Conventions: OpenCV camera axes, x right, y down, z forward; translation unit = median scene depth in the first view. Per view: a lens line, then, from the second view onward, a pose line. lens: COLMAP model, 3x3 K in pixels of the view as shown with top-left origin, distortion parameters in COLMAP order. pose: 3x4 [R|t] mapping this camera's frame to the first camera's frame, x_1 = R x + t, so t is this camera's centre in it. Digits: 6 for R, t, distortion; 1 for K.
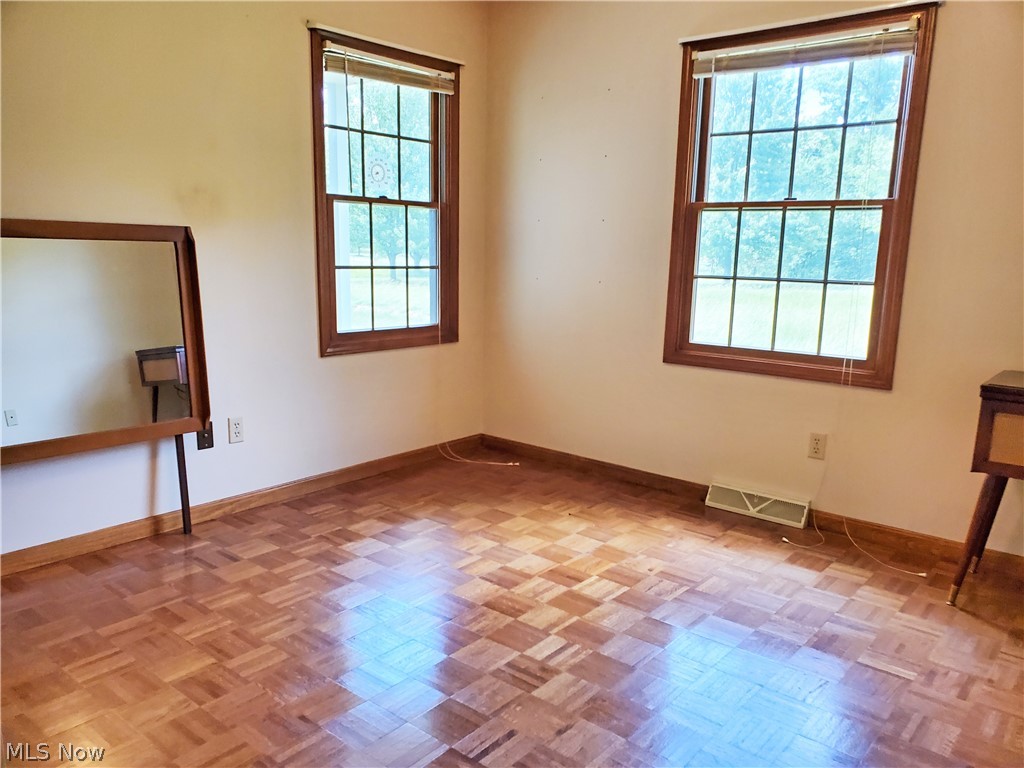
lens RADIAL K [[802.0, 0, 512.0], [0, 802.0, 384.0], [0, 0, 1]] dist [0.096003, -0.180245]
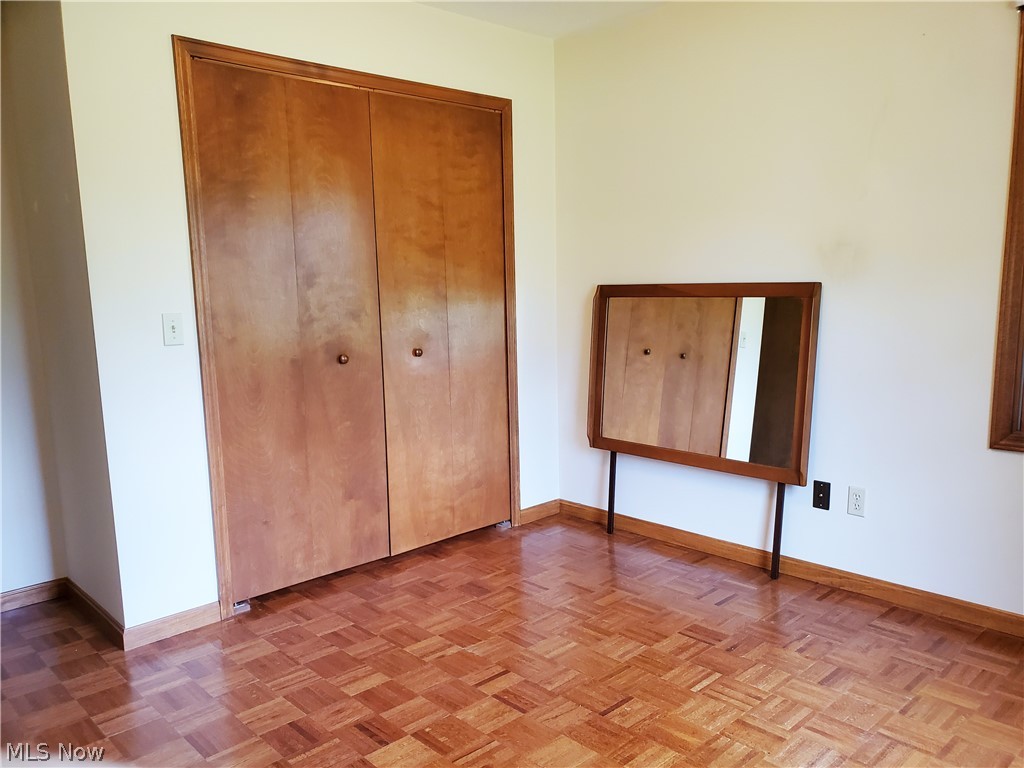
lens RADIAL K [[802.0, 0, 512.0], [0, 802.0, 384.0], [0, 0, 1]] dist [0.096003, -0.180245]
pose [[-0.133959, 0.107971, -0.985087, 0.594918], [-0.153304, 0.979822, 0.128241, -0.130429], [0.979057, 0.168197, -0.114703, 0.709652]]
